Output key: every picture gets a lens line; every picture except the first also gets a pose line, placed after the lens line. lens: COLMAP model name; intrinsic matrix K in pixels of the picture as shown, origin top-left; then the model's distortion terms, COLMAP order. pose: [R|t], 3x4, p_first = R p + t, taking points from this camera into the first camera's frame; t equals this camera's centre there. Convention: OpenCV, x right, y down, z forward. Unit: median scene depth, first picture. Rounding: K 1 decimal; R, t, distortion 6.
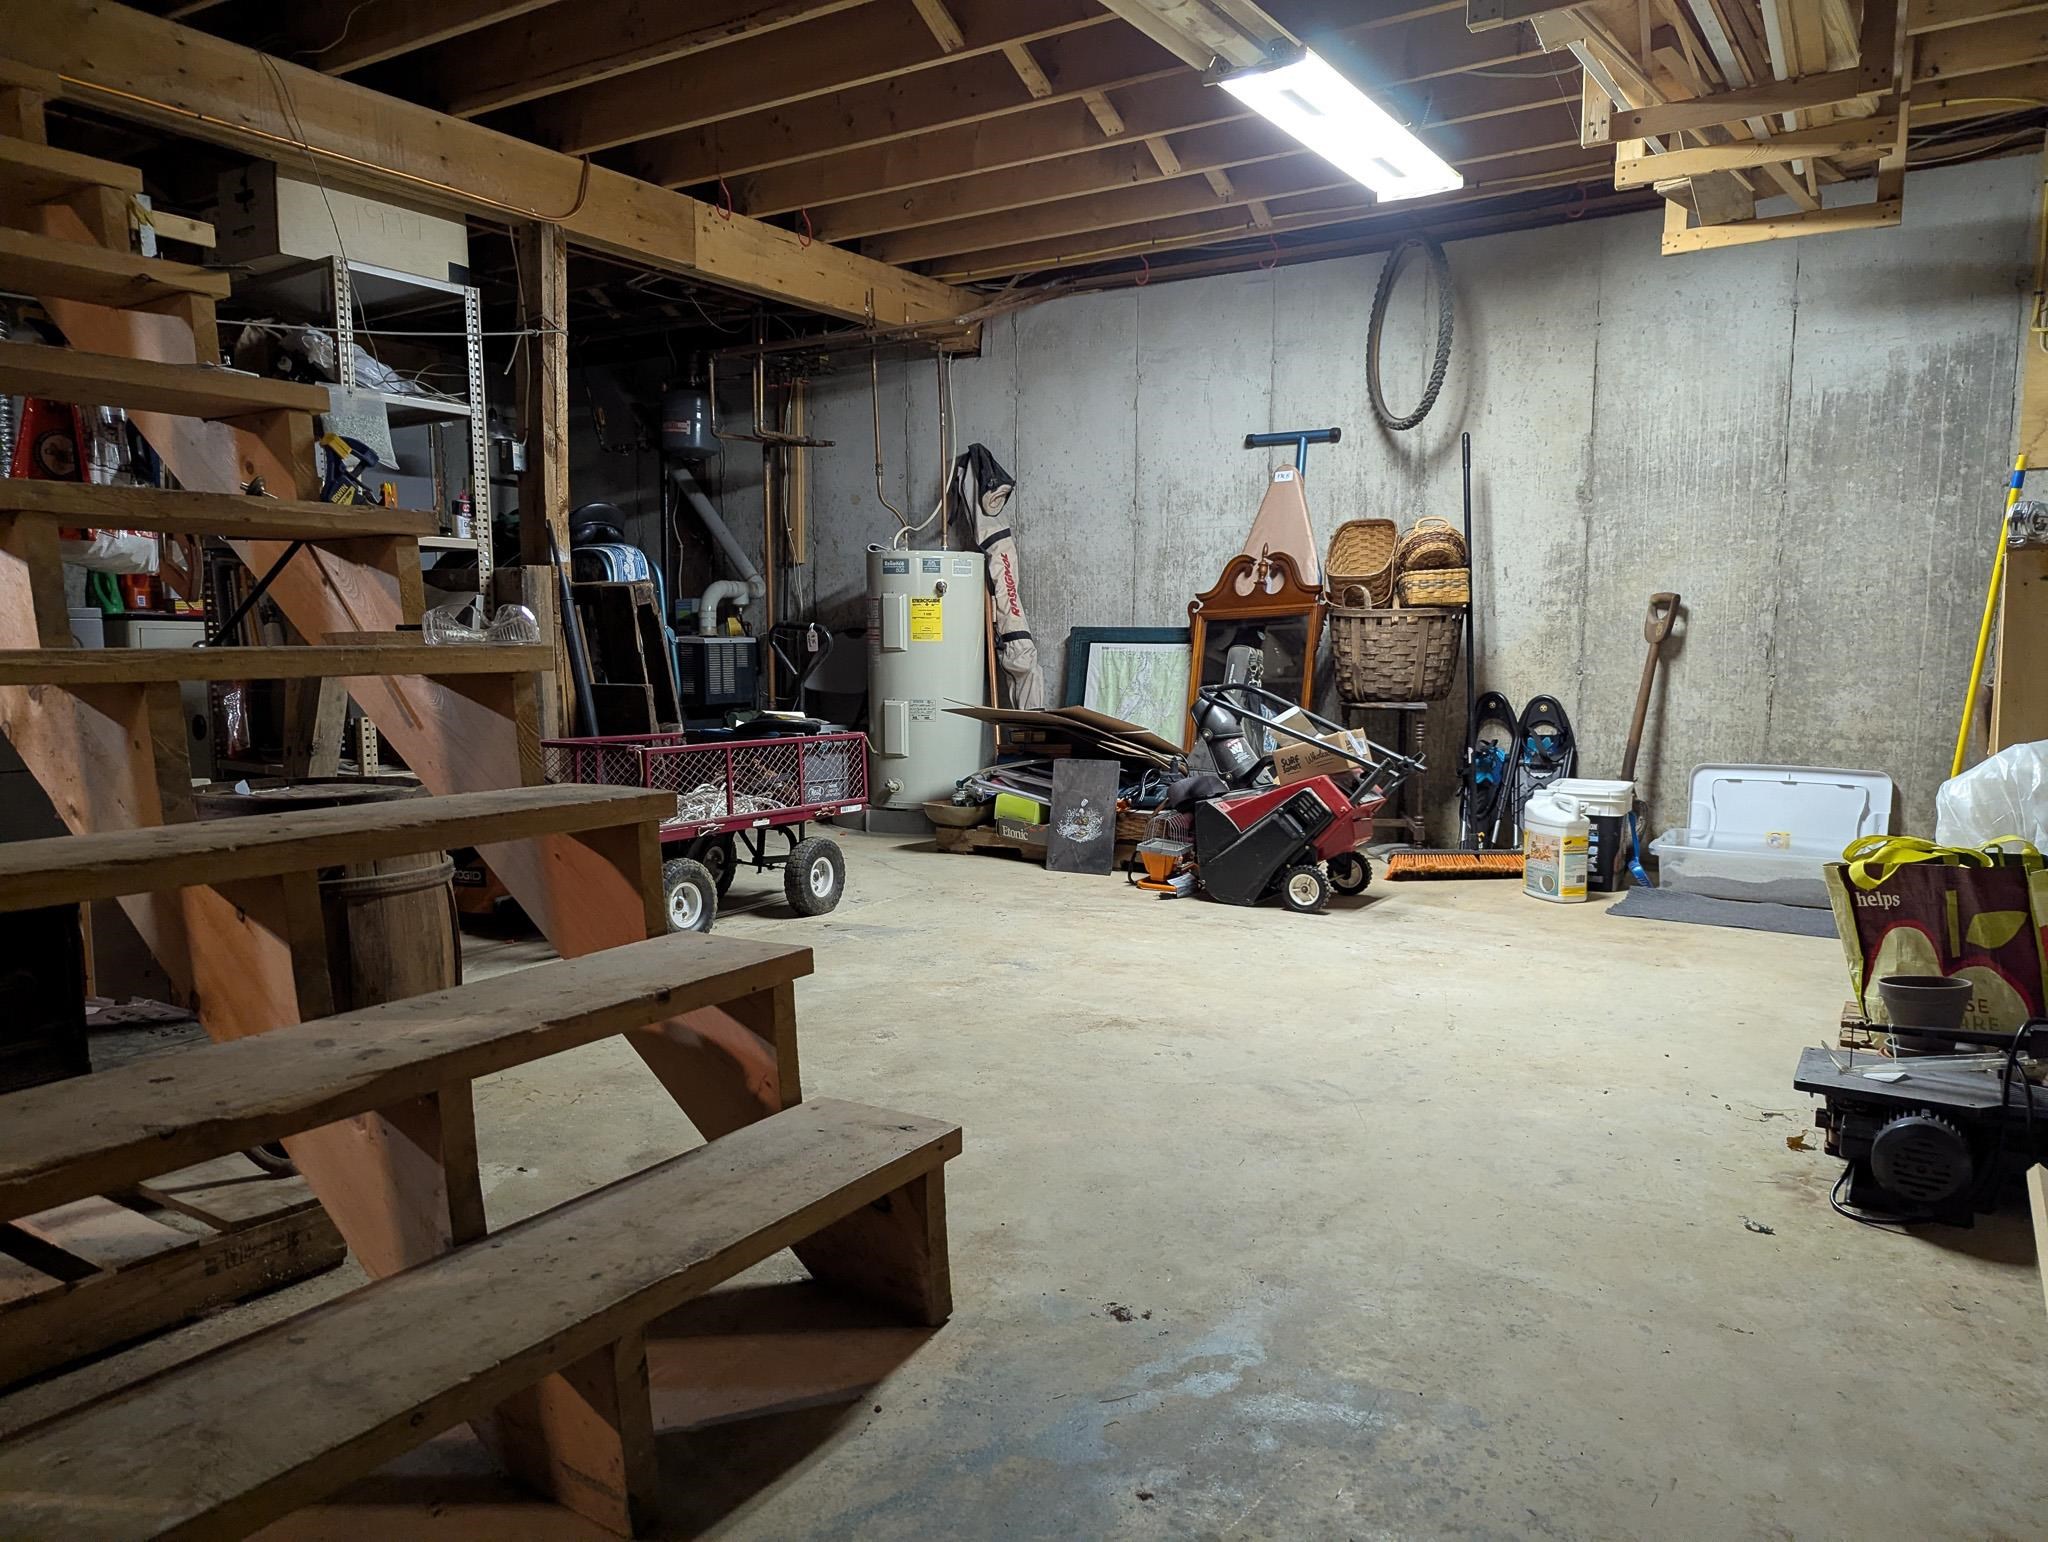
lens RADIAL K [[1404.4, 0, 1018.6], [0, 1404.4, 761.1], [0, 0, 1]] dist [0.045655, -0.010266]
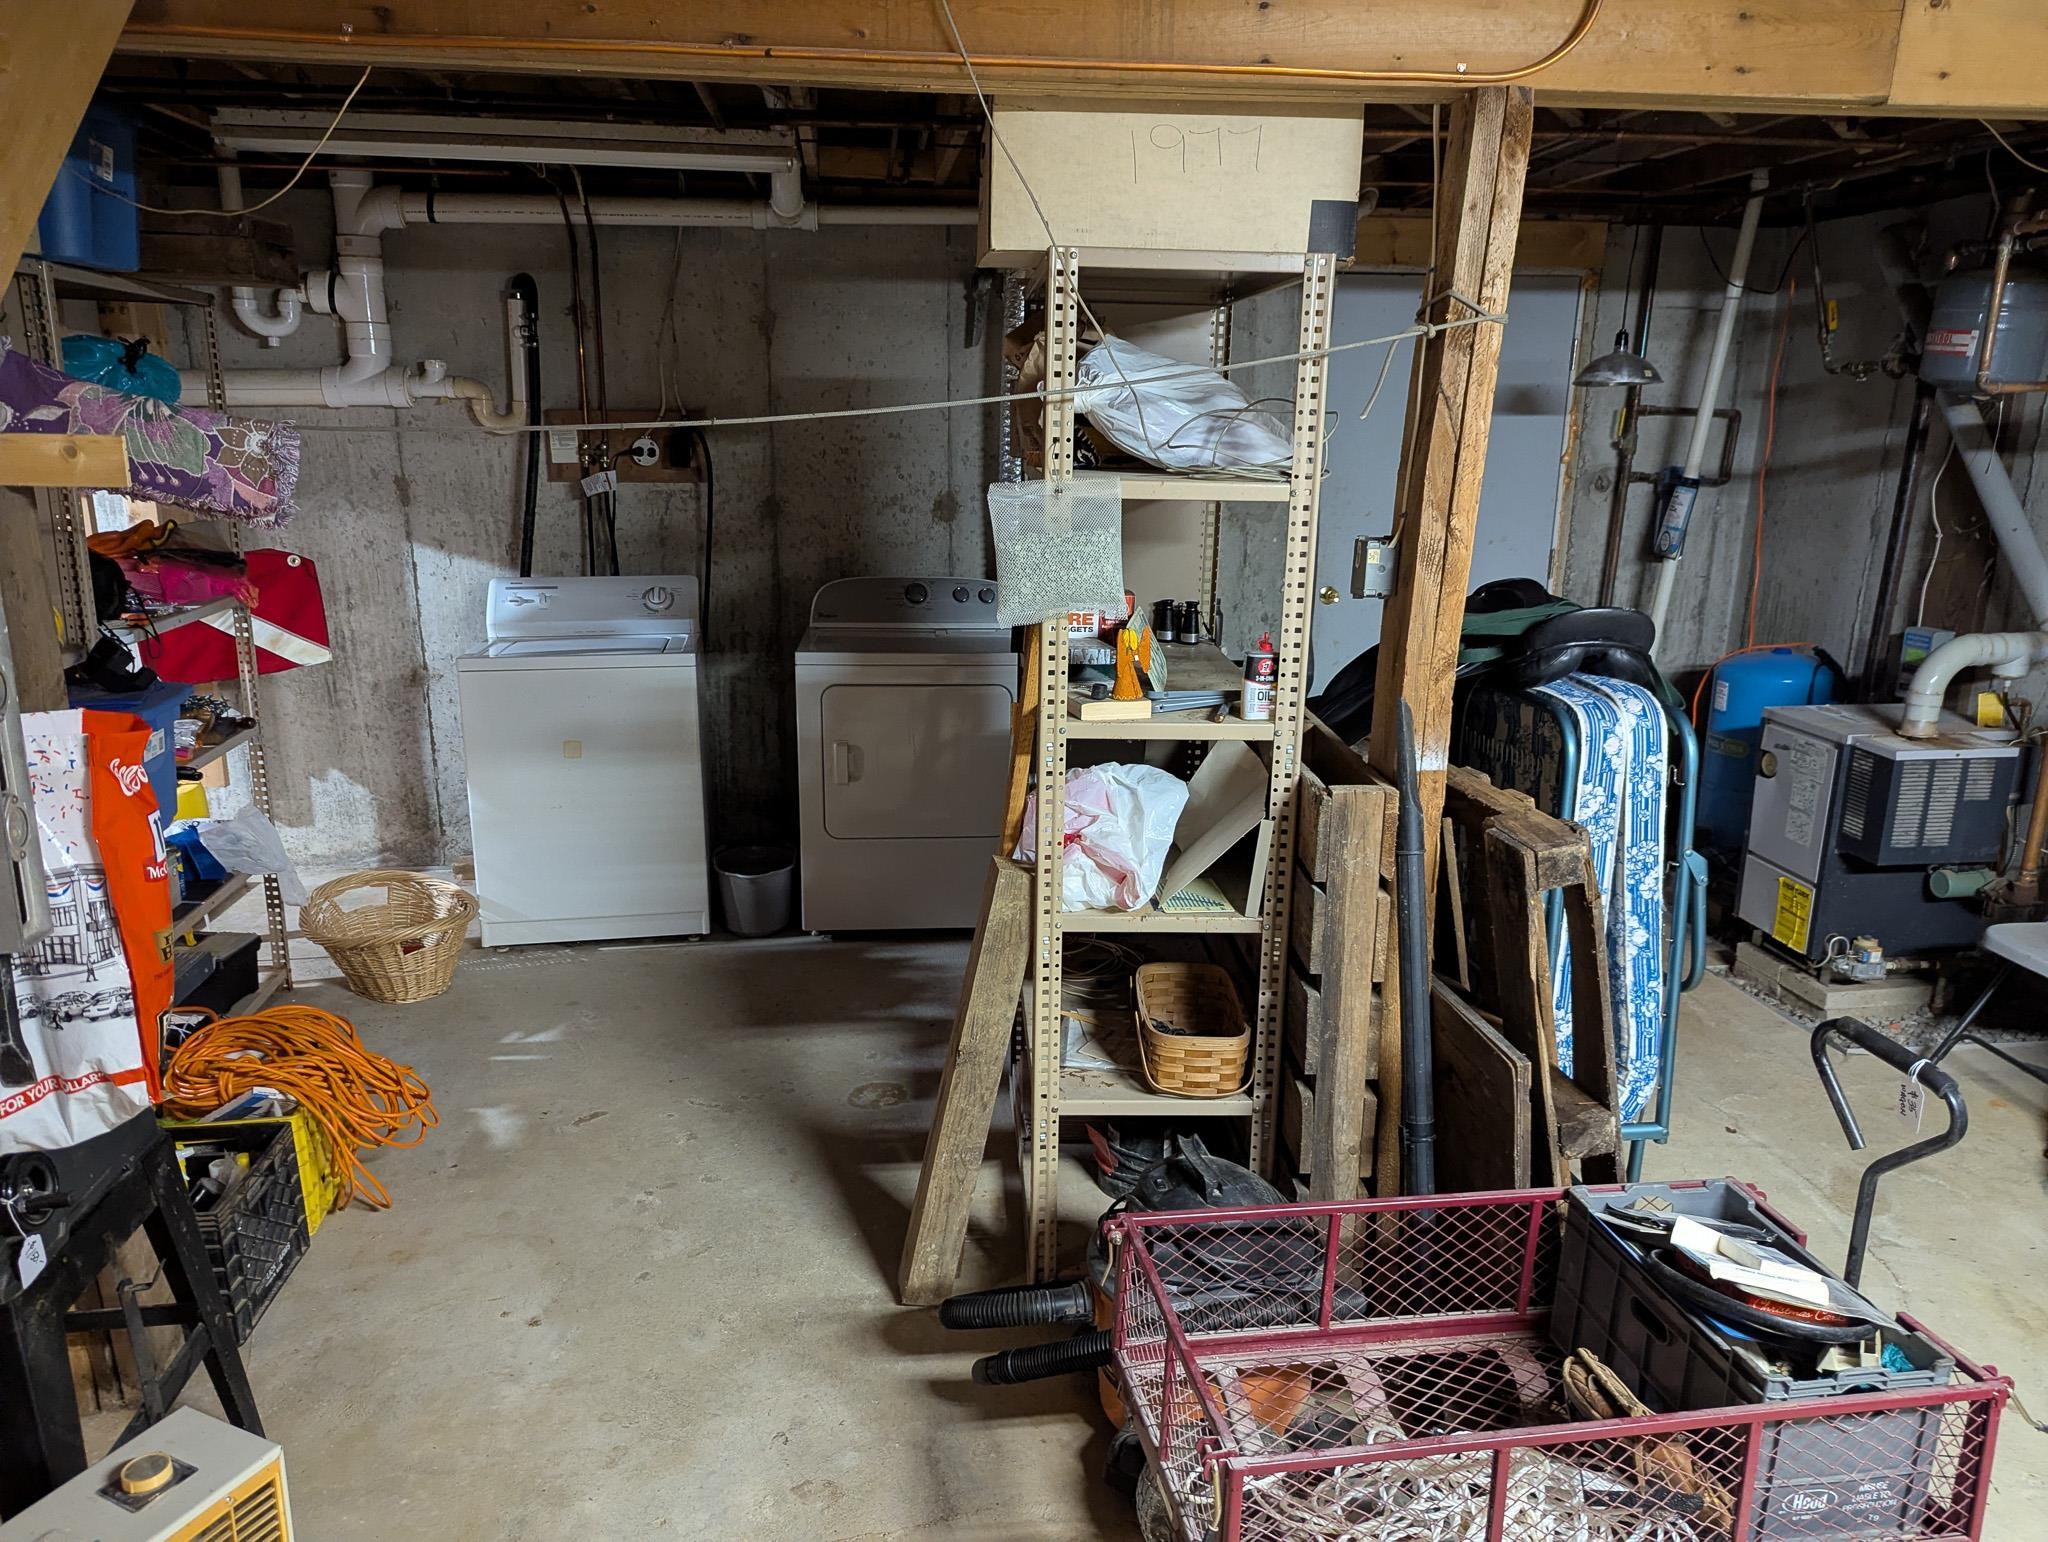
lens RADIAL K [[1404.4, 0, 1034.2], [0, 1404.4, 774.1], [0, 0, 1]] dist [0.045655, -0.010266]
pose [[0.634710, 0.205910, -0.744812, -0.025532], [-0.092708, 0.977174, 0.191146, -0.229487], [0.767169, -0.052272, 0.639311, 0.559864]]
